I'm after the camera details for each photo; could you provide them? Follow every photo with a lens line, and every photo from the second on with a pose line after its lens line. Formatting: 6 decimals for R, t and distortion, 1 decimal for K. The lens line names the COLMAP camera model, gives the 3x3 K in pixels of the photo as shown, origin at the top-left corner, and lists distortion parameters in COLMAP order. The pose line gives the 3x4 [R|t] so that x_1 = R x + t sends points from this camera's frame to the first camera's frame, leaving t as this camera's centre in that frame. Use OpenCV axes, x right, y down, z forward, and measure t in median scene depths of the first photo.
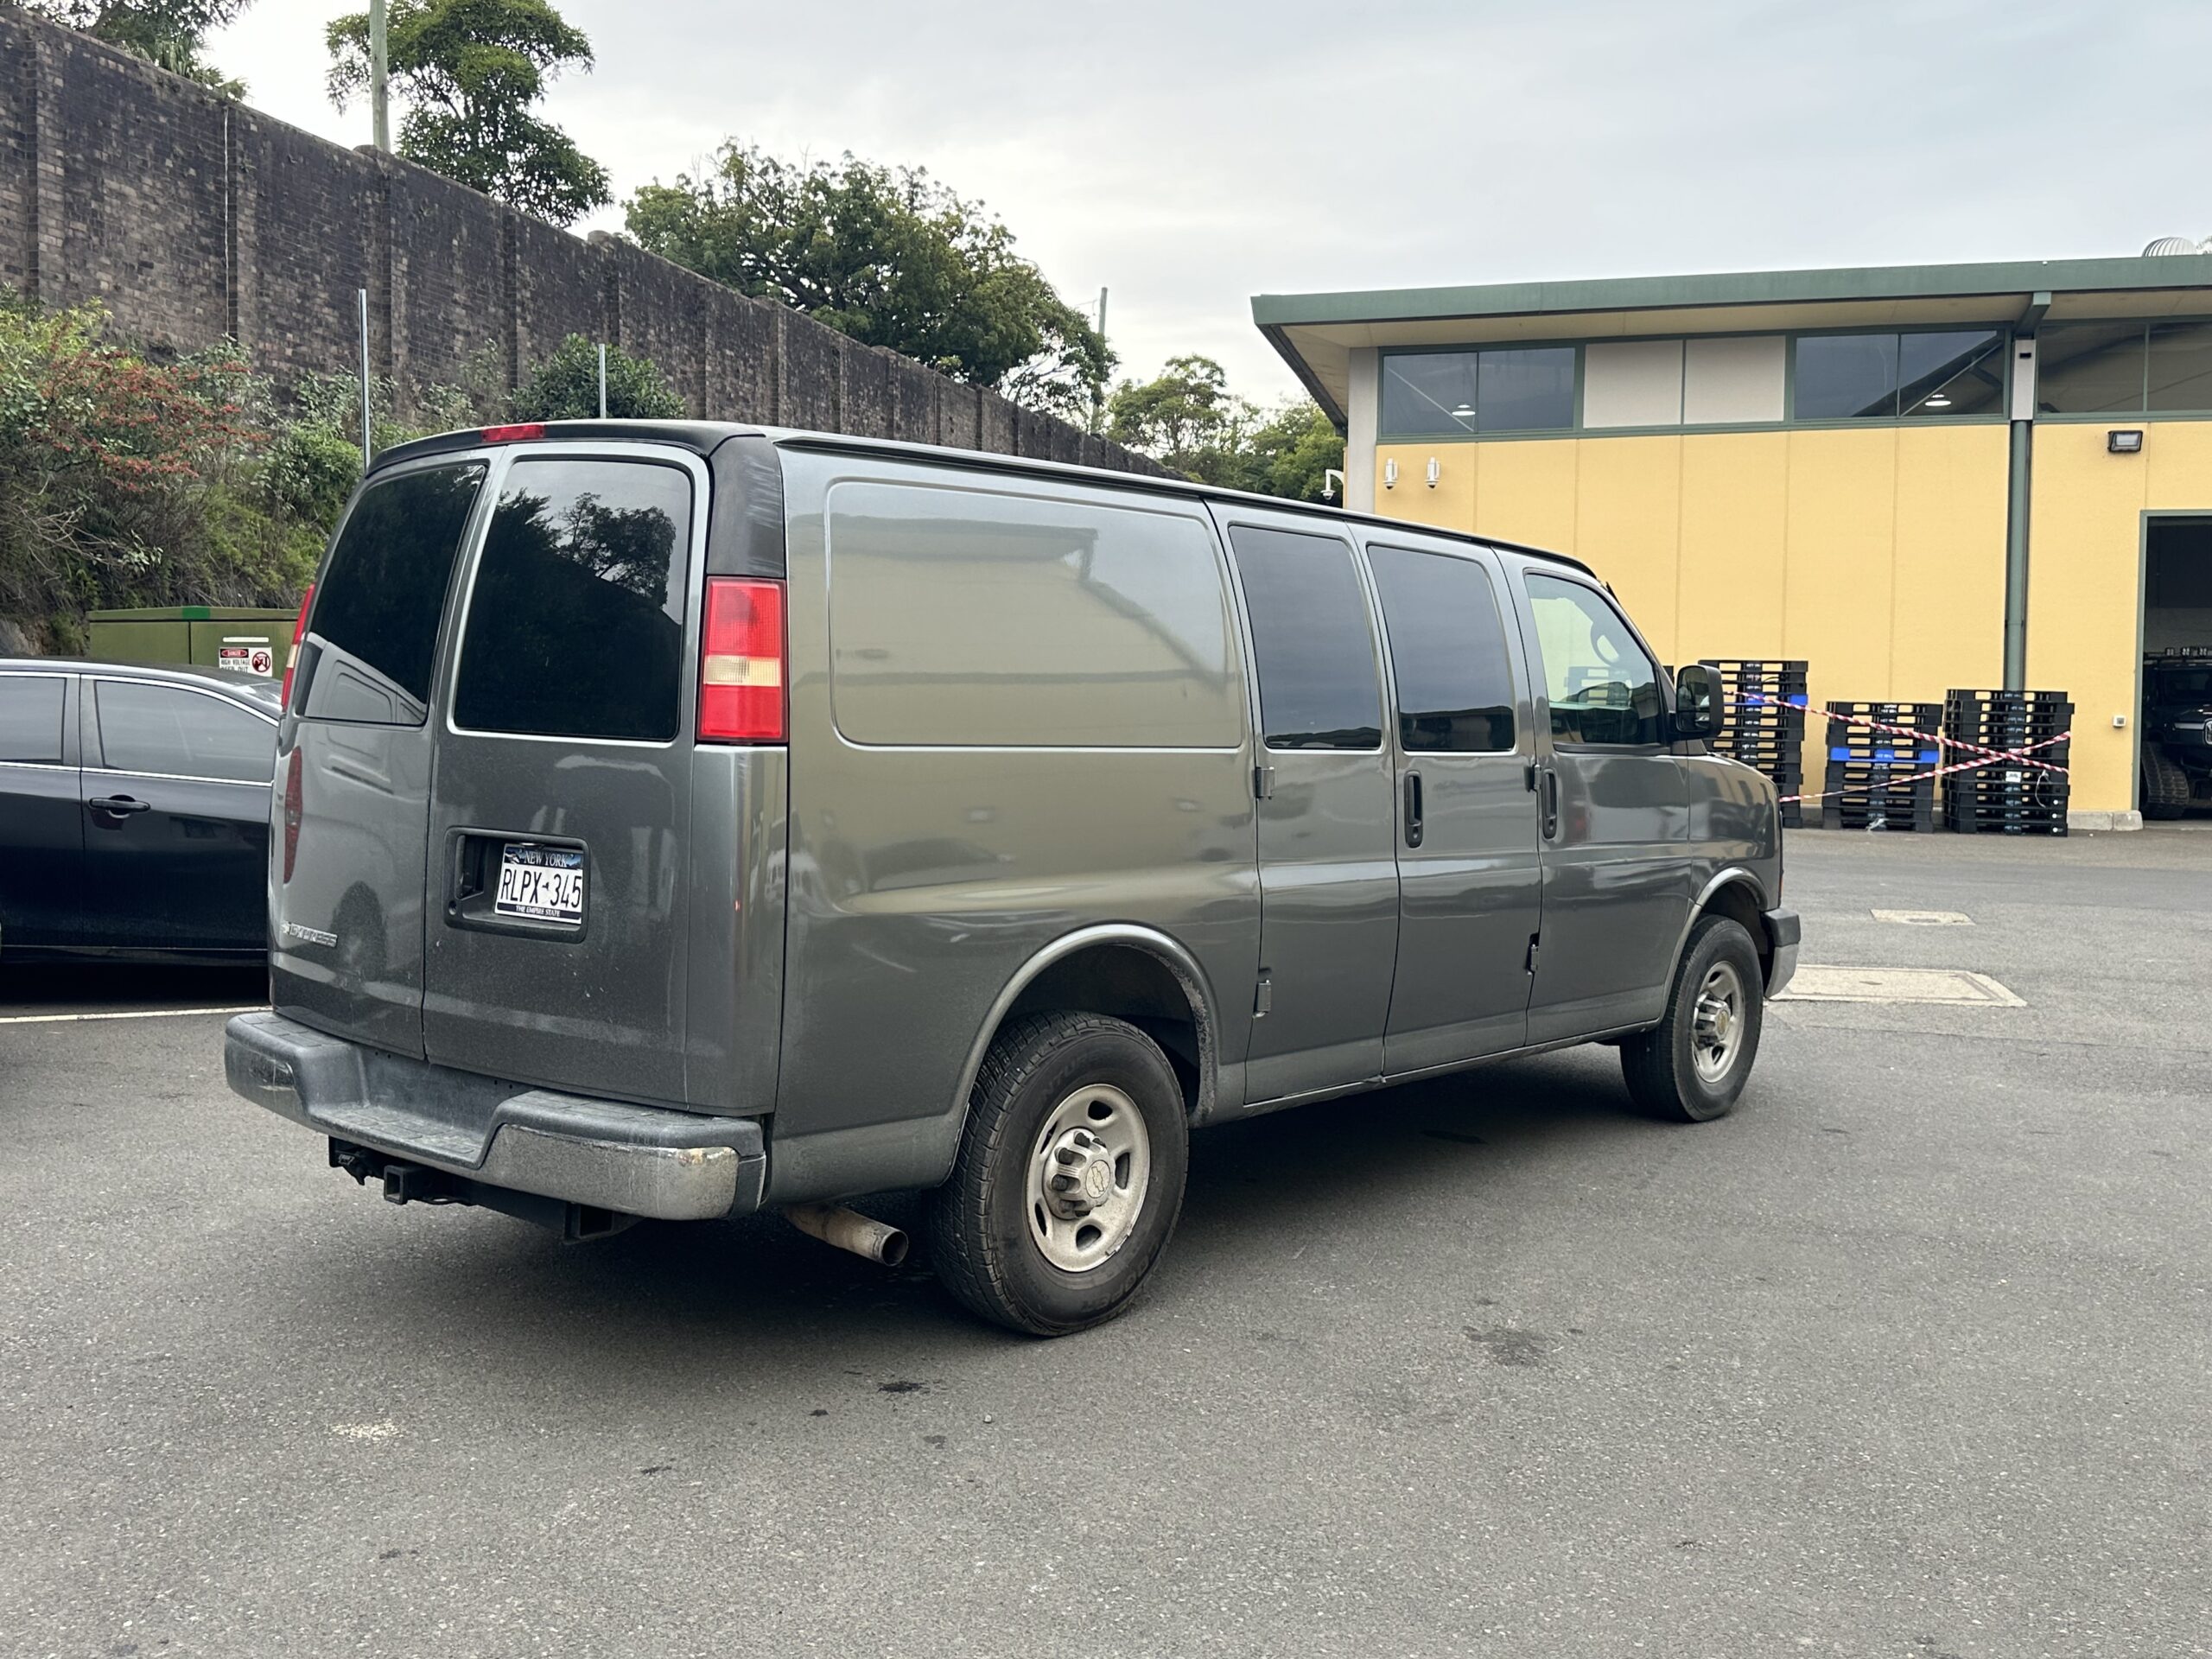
lens RADIAL K [[2049.6, 0, 1109.8], [0, 2049.6, 816.6], [0, 0, 1]] dist [-0.034774, 0.000000]
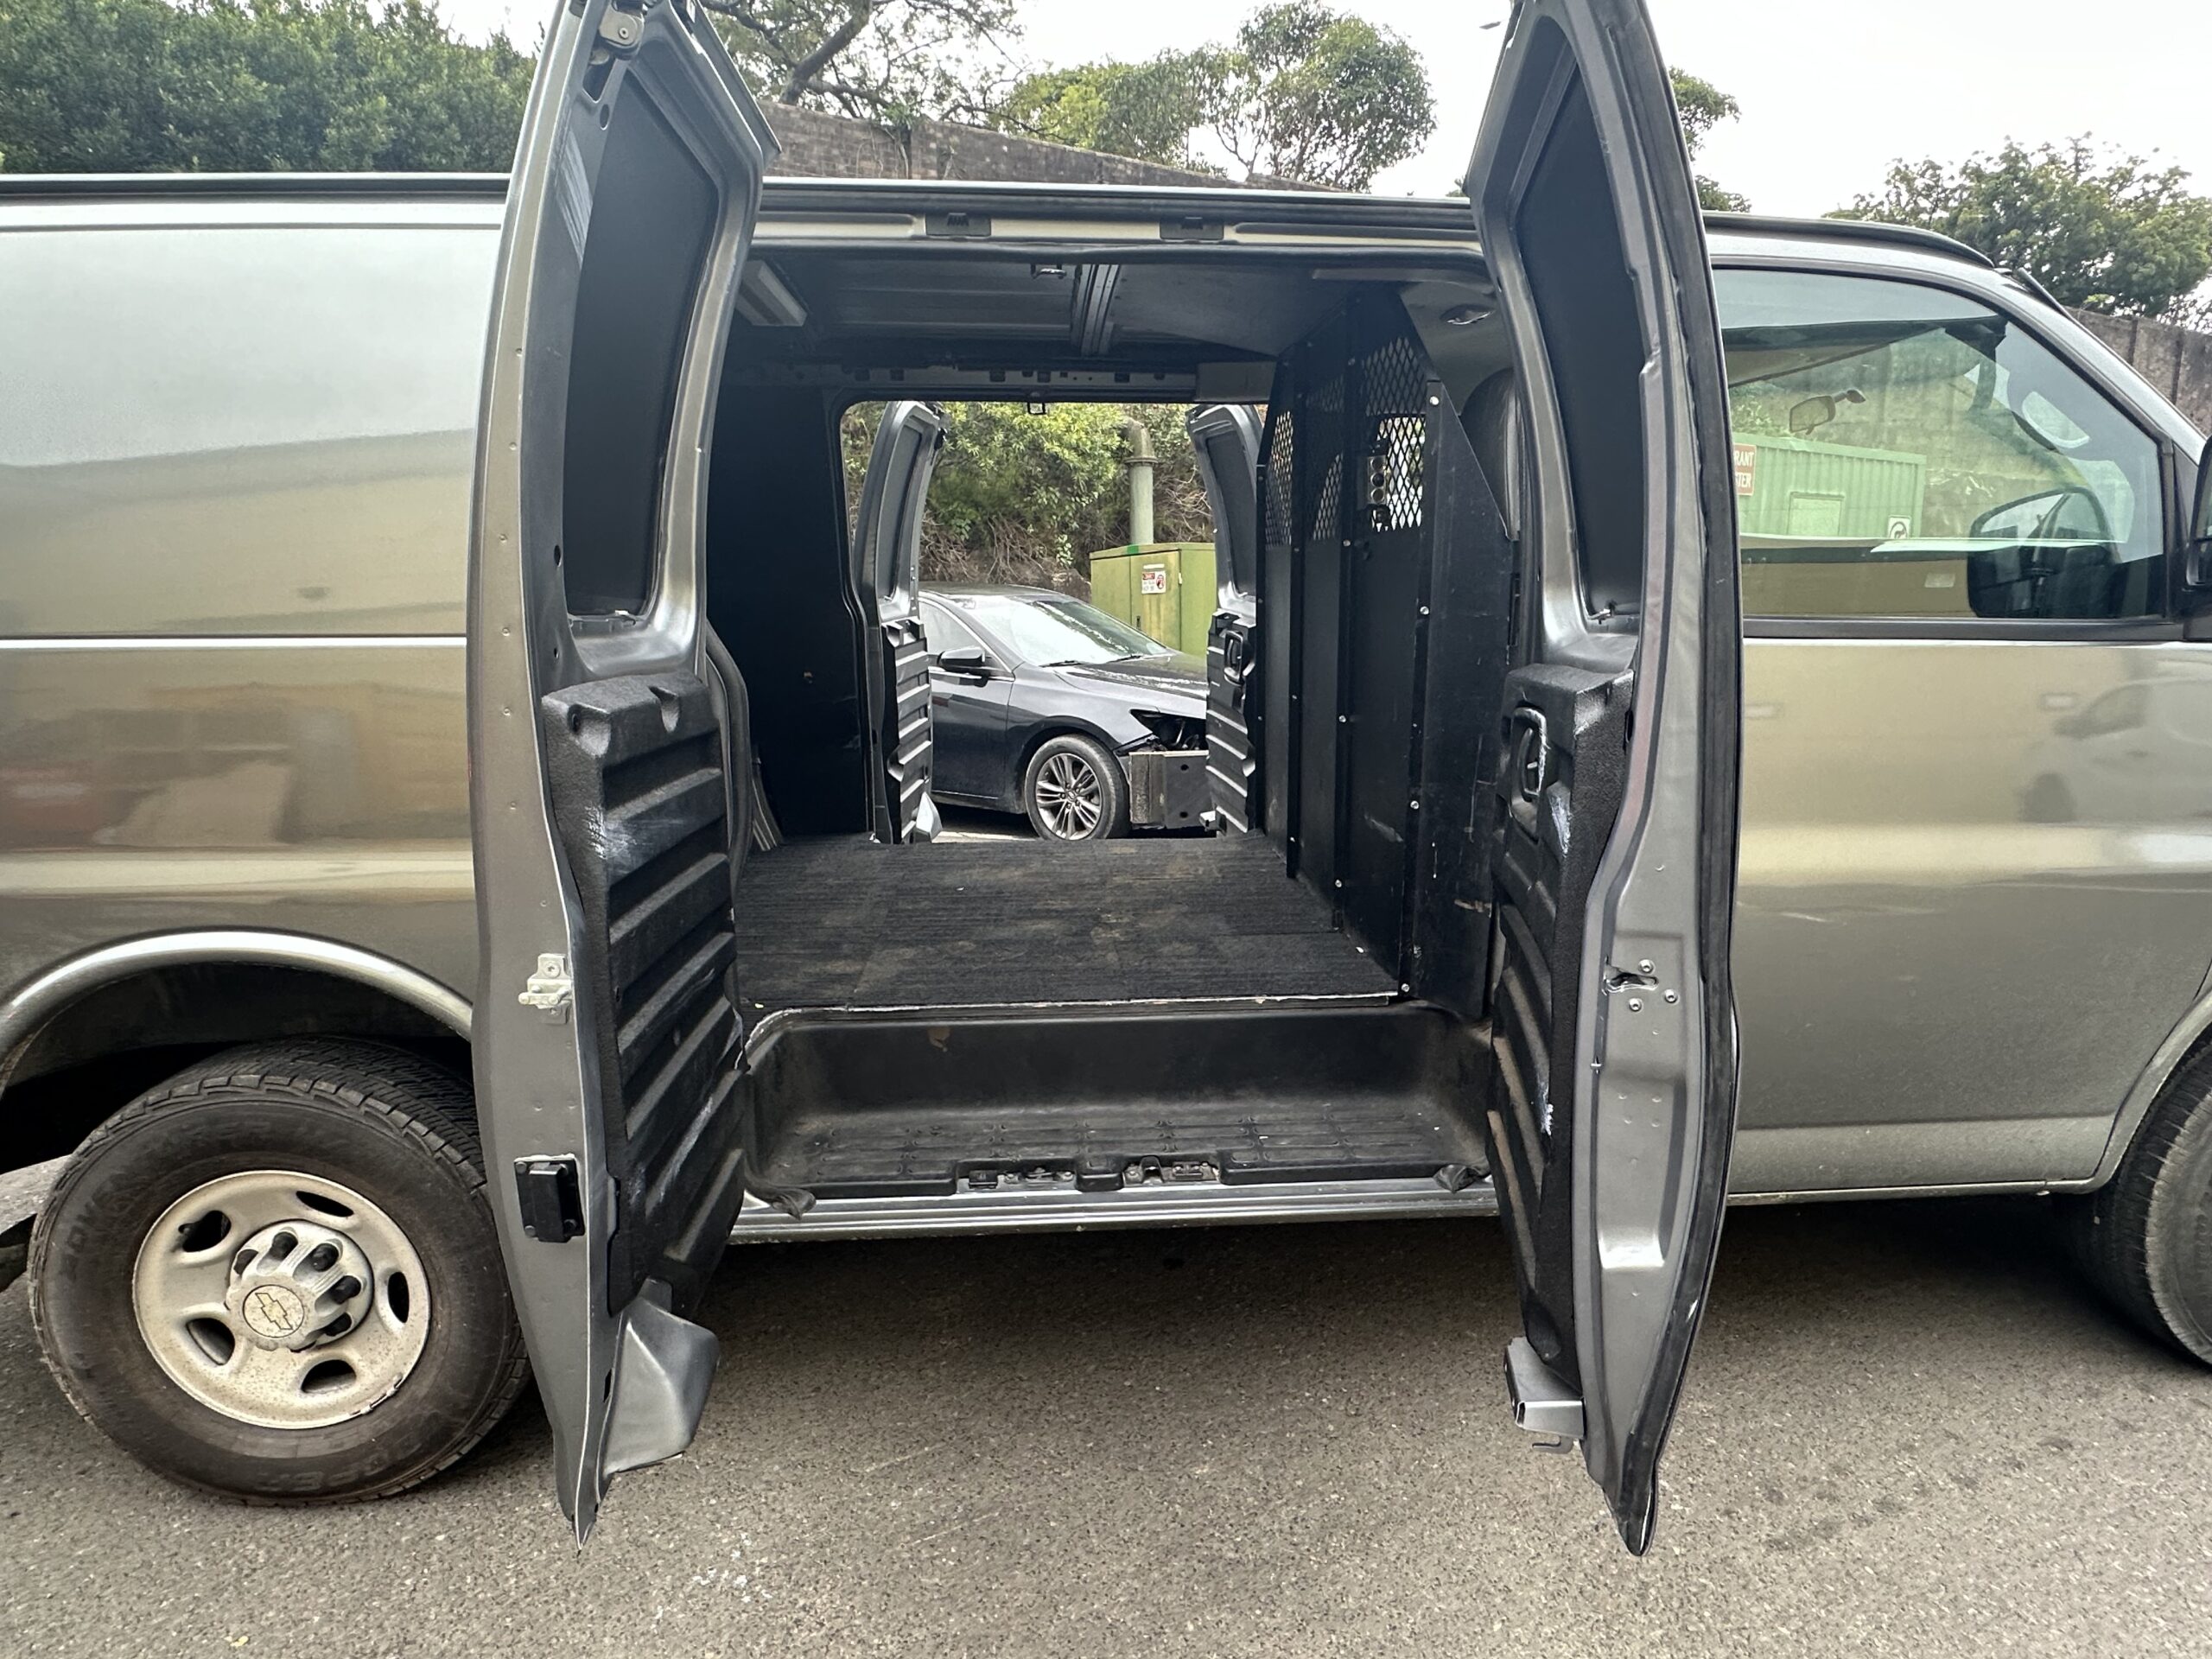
lens RADIAL K [[1215.9, 0, 1087.6], [0, 1215.9, 839.1], [0, 0, 1]] dist [-0.019760, 0.001834]
pose [[0.693925, 0.091380, -0.714225, 0.083759], [0.000455, 0.991858, 0.127344, -0.004624], [0.720047, -0.088693, 0.688234, 0.177486]]
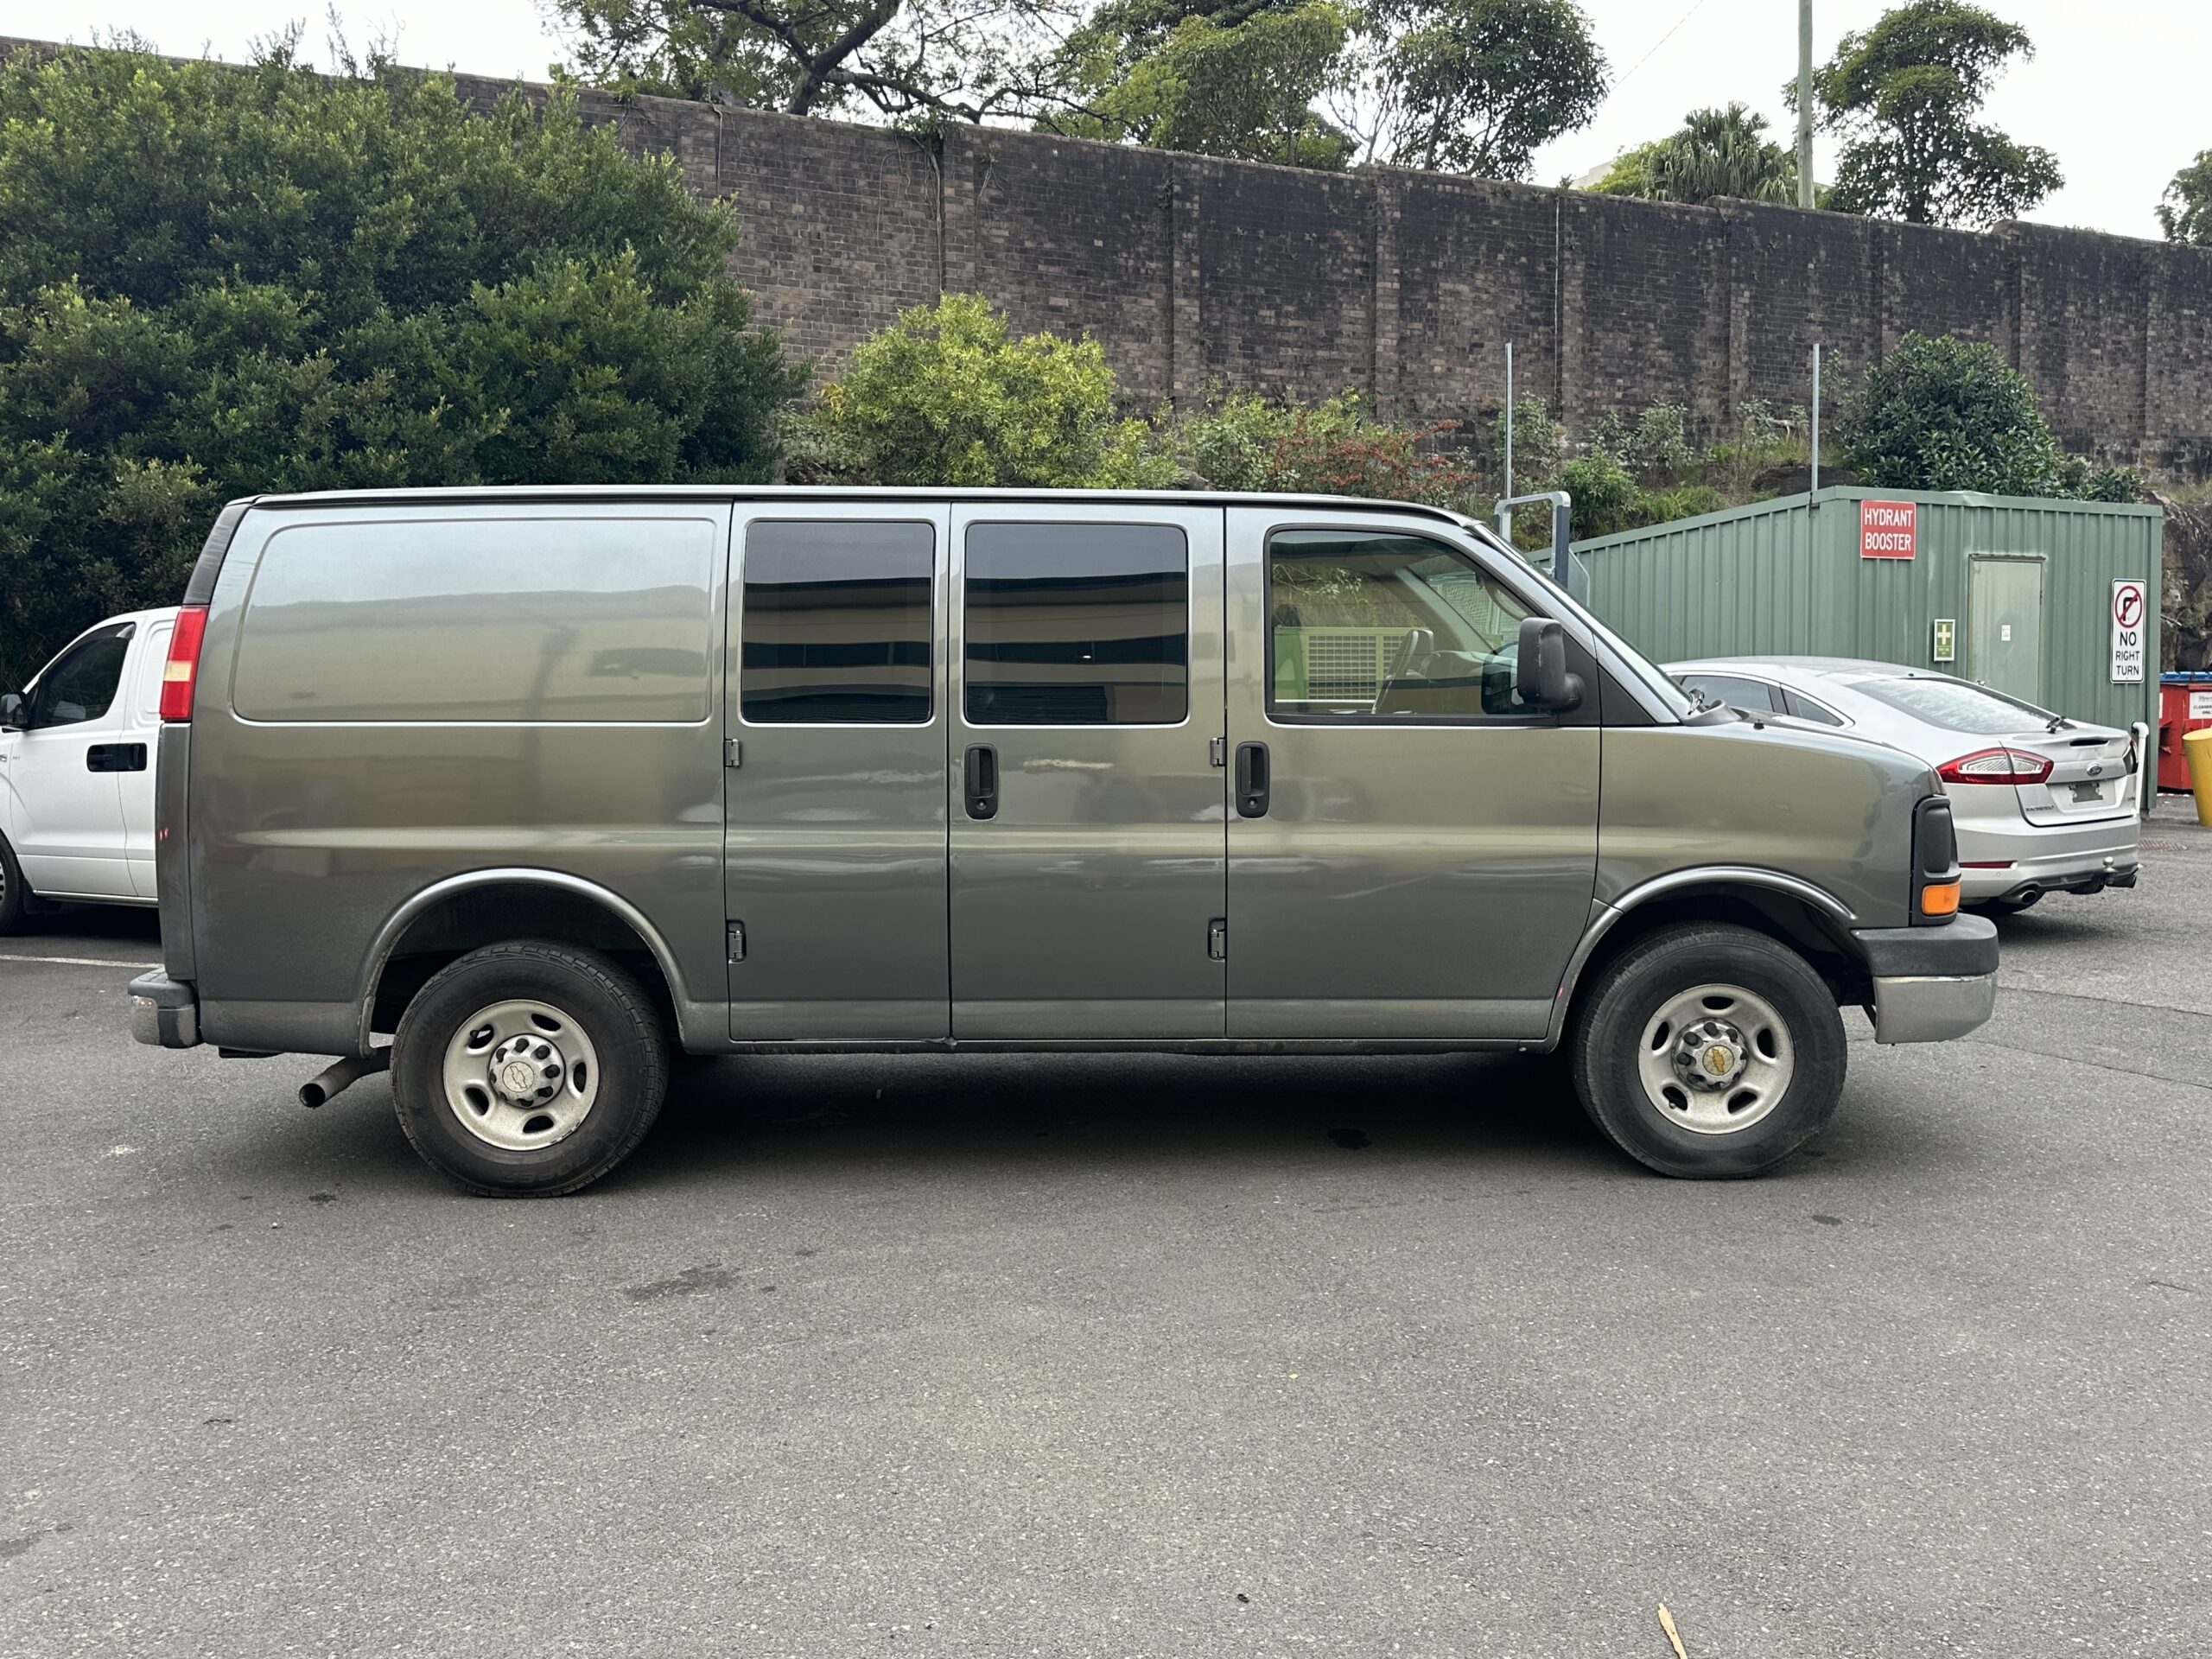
lens RADIAL K [[1794.8, 0, 1107.9], [0, 1794.8, 839.8], [0, 0, 1]] dist [-0.005509, -0.037941]
pose [[0.650679, 0.022325, -0.759025, 0.199098], [-0.003332, 0.999642, 0.026547, 0.000460], [0.759346, -0.014745, 0.650520, 0.107494]]
